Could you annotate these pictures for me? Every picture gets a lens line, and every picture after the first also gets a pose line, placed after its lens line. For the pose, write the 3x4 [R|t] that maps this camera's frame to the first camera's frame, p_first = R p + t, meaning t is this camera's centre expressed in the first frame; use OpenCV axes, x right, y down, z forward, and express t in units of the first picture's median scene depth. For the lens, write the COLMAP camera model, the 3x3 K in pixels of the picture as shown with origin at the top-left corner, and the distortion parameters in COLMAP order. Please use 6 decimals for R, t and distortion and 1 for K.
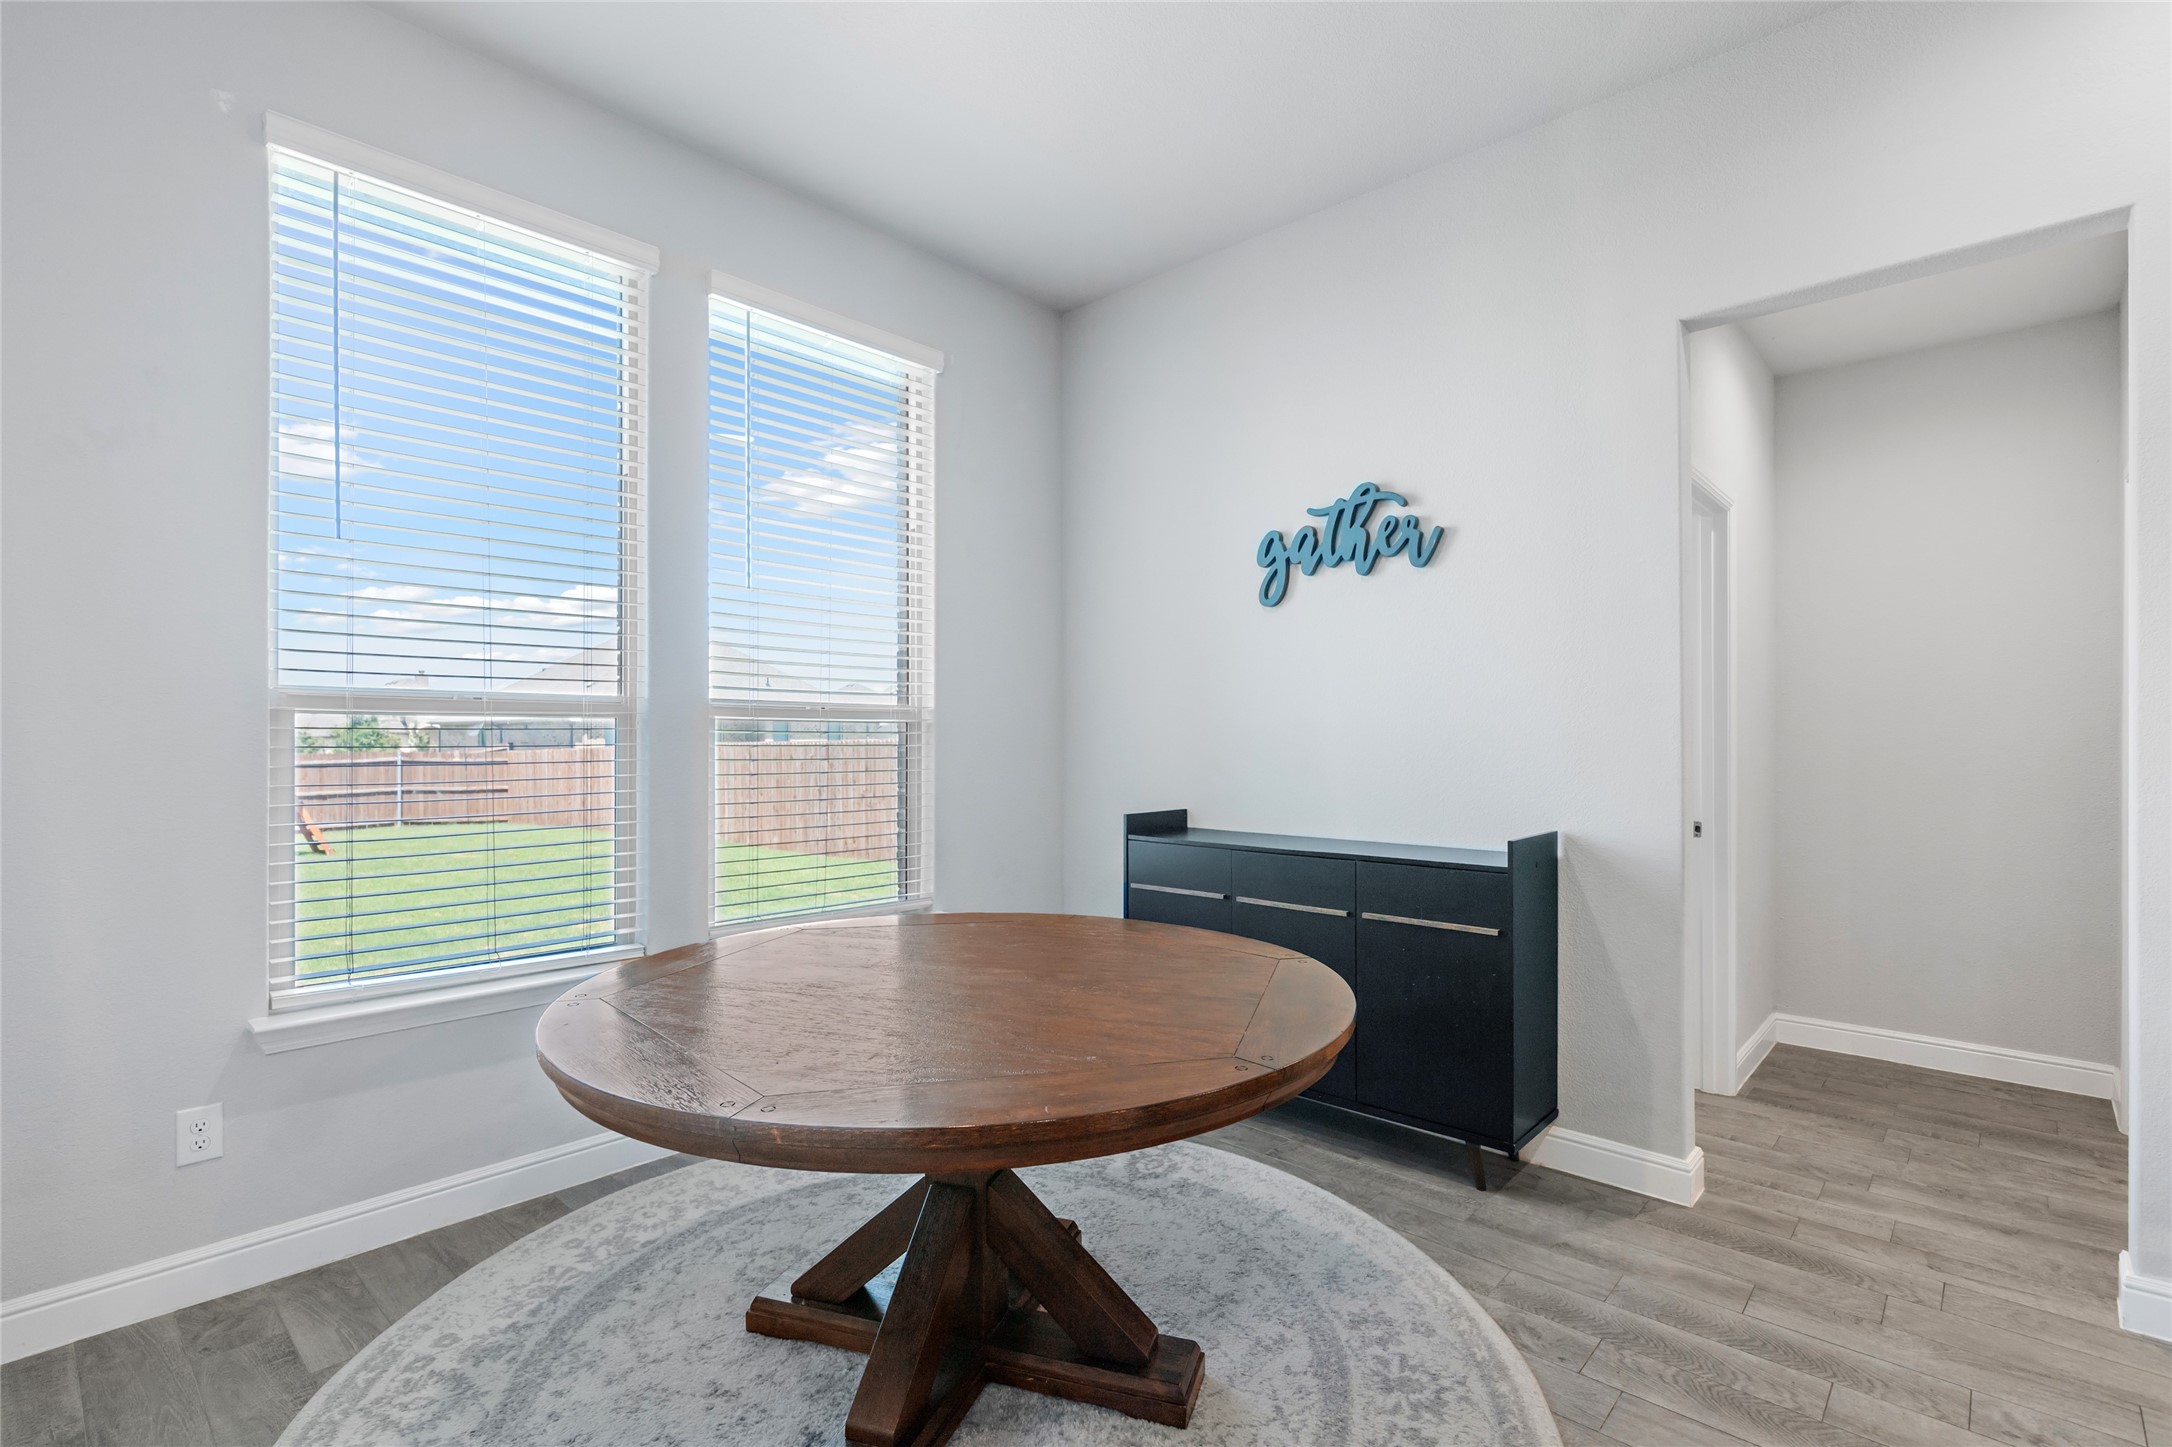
lens RADIAL K [[999.0, 0, 1077.3], [0, 999.0, 728.3], [0, 0, 1]] dist [0.000582, 0.001775]
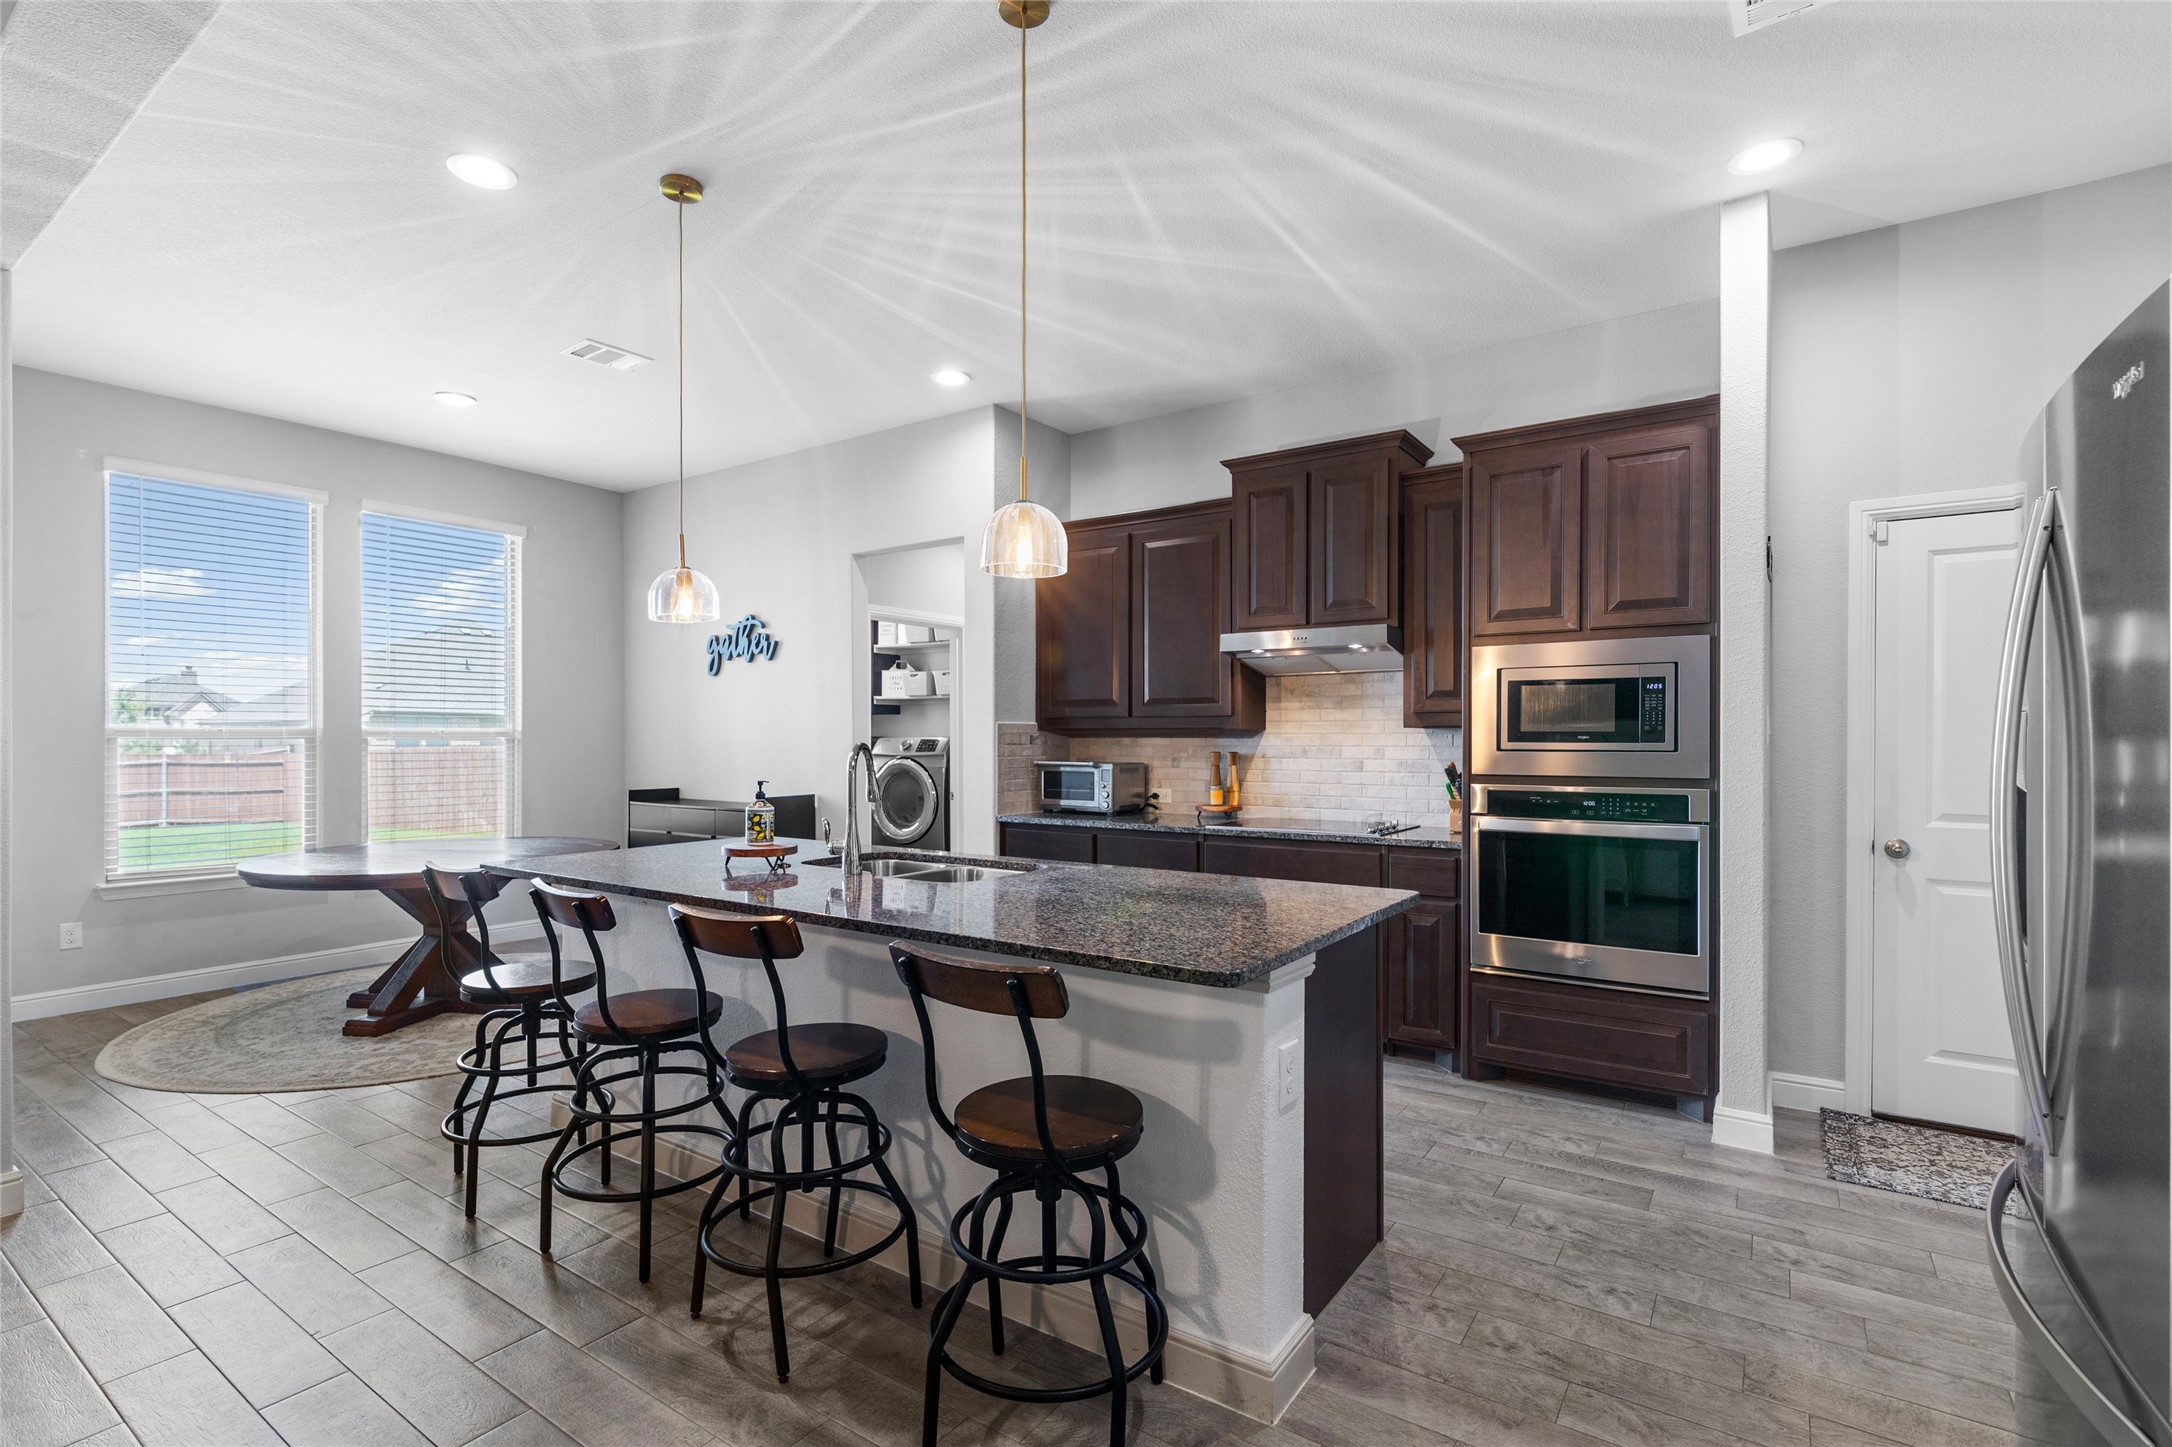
lens RADIAL K [[997.0, 0, 1082.3], [0, 997.0, 737.8], [0, 0, 1]] dist [0.015315, -0.000148]
pose [[0.989628, 0.000696, 0.143656, 0.679814], [-0.002211, 0.999944, 0.010383, -0.033216], [-0.143640, -0.010593, 0.989573, -1.033754]]
